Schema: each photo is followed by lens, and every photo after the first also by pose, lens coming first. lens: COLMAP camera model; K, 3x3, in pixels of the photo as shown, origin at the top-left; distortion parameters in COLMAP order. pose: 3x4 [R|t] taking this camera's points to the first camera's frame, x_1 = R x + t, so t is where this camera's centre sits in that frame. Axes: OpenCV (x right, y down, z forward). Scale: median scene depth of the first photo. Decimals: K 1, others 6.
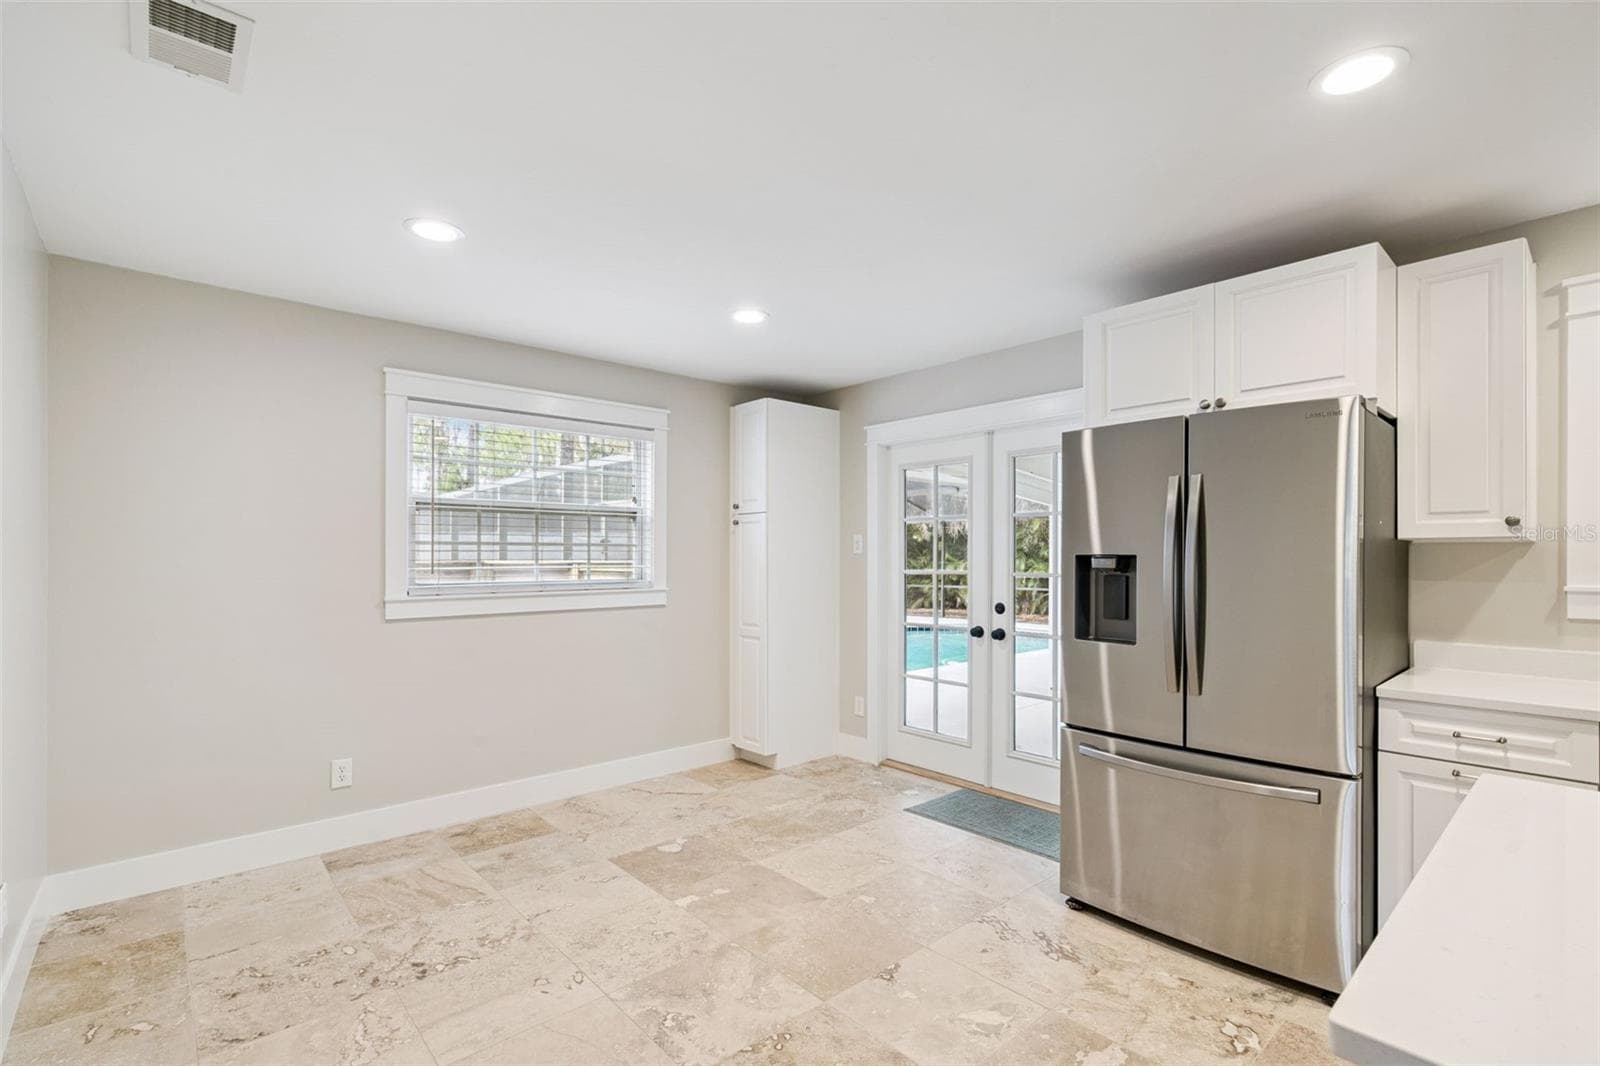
lens RADIAL K [[705.9, 0, 806.2], [0, 705.9, 563.8], [0, 0, 1]] dist [-0.000841, 0.000365]
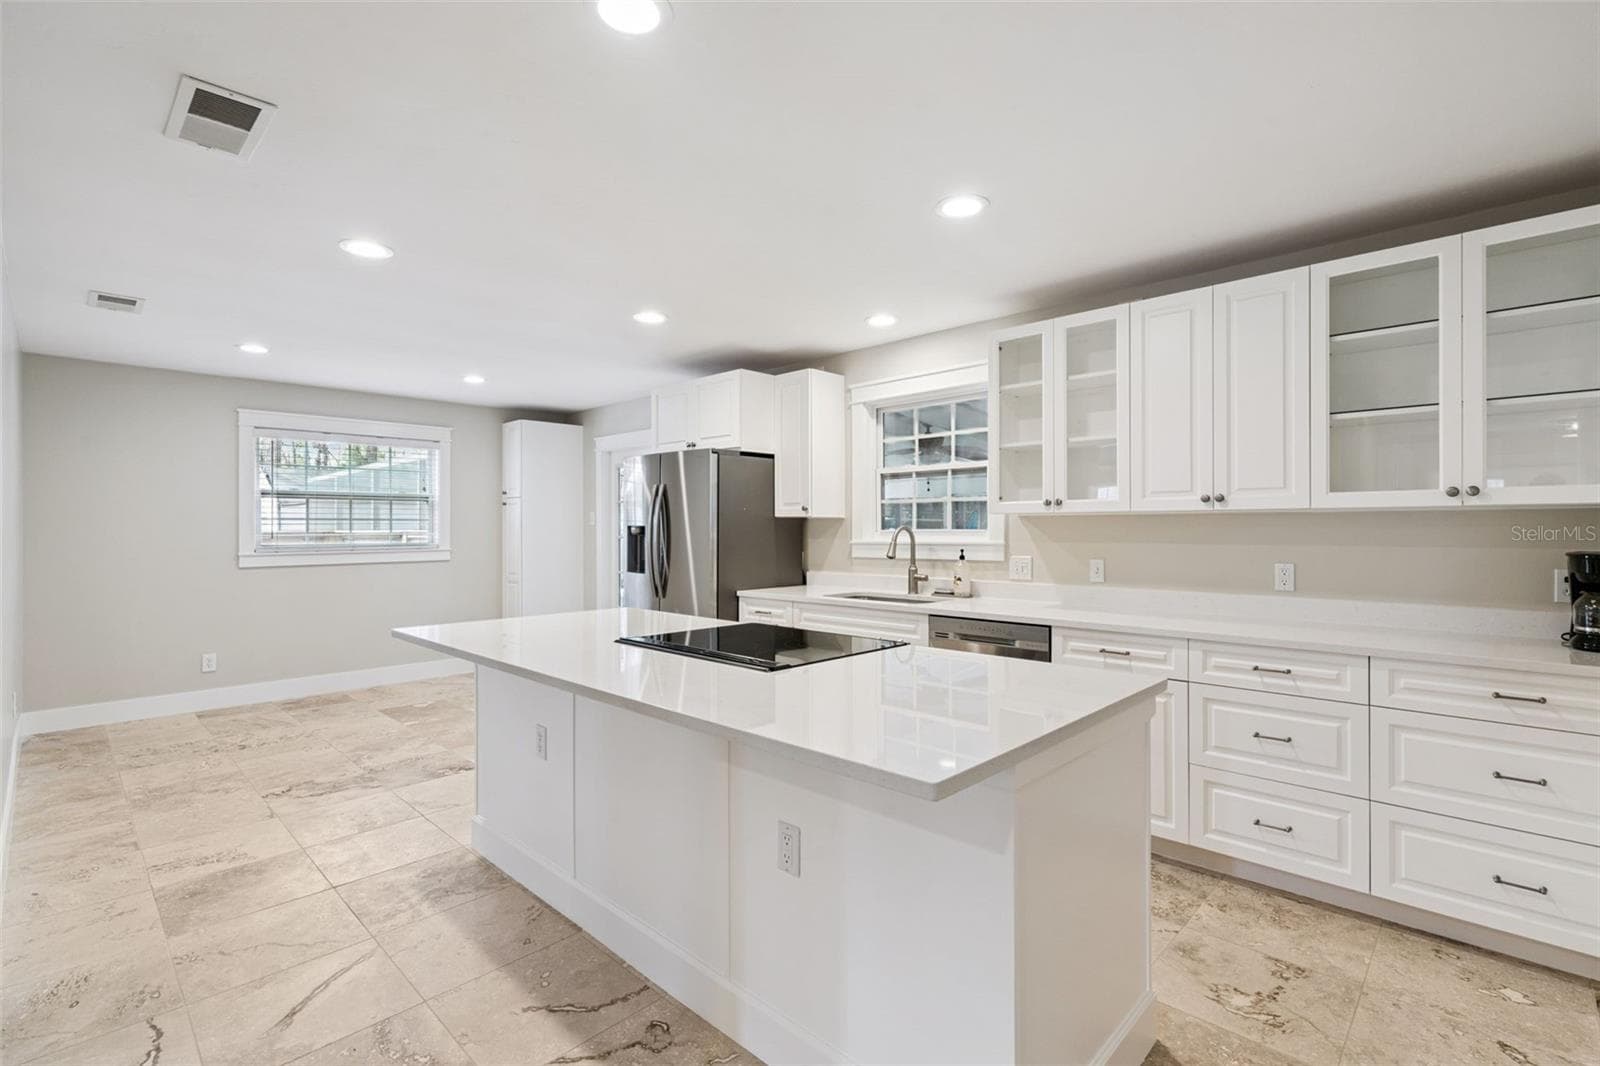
lens RADIAL K [[713.4, 0, 800.0], [0, 713.4, 533.0], [0, 0, 1]] dist [-0.000095, 0.000216]
pose [[0.997915, -0.003328, 0.064453, 0.528118], [0.003526, 0.999989, -0.002963, 0.010289], [-0.064442, 0.003184, 0.997916, -0.644472]]
